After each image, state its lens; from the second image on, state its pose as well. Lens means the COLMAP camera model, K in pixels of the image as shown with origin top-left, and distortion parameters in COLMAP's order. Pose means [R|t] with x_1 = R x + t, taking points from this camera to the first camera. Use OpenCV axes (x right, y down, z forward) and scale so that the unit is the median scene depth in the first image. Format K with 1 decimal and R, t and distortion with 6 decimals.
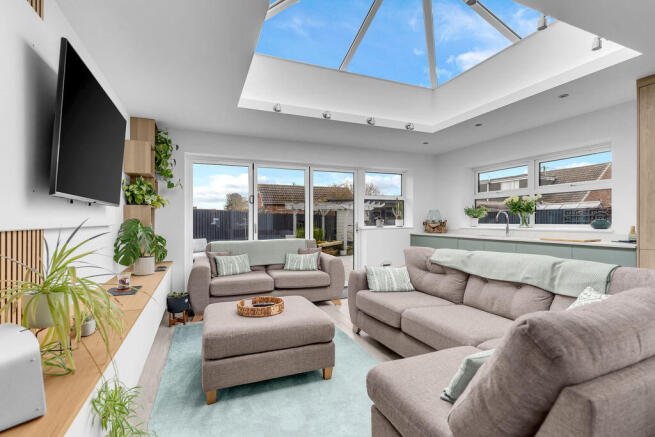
lens RADIAL K [[304.2, 0, 327.5], [0, 304.2, 218.5], [0, 0, 1]] dist [-0.003793, -0.000411]
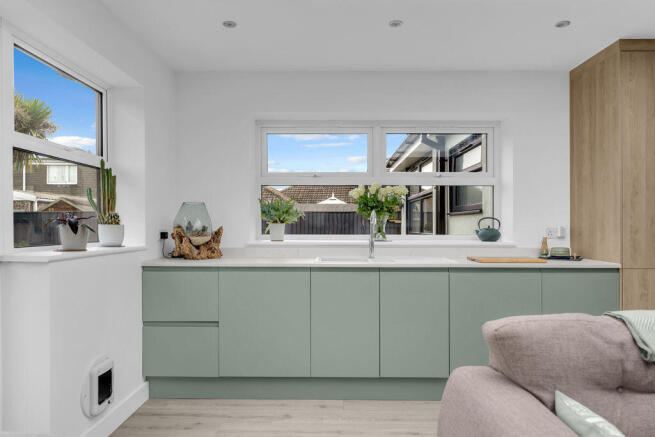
lens RADIAL K [[432.5, 0, 328.5], [0, 432.5, 216.8], [0, 0, 1]] dist [-0.001198, 0.000096]
pose [[0.394337, 0.025273, 0.918618, -0.188329], [-0.010993, 0.999680, -0.022785, 0.003330], [-0.918900, -0.001113, 0.394489, 0.965609]]
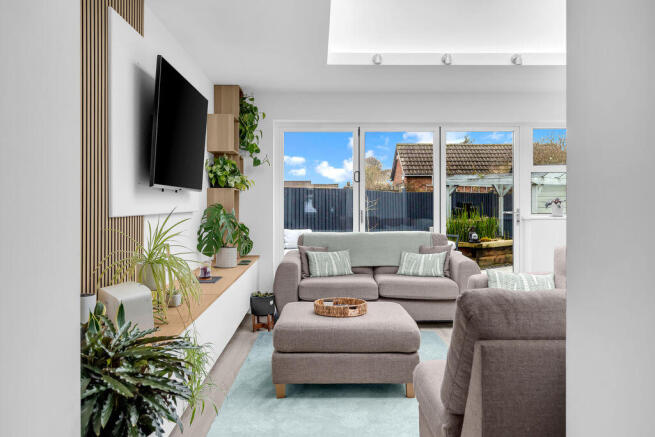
lens RADIAL K [[522.2, 0, 326.2], [0, 522.2, 197.3], [0, 0, 1]] dist [0.005465, 0.001223]
pose [[0.928957, -0.002680, -0.370179, 0.201855], [0.001161, 0.999990, -0.004325, -0.010392], [0.370187, 0.003588, 0.928950, -0.268567]]
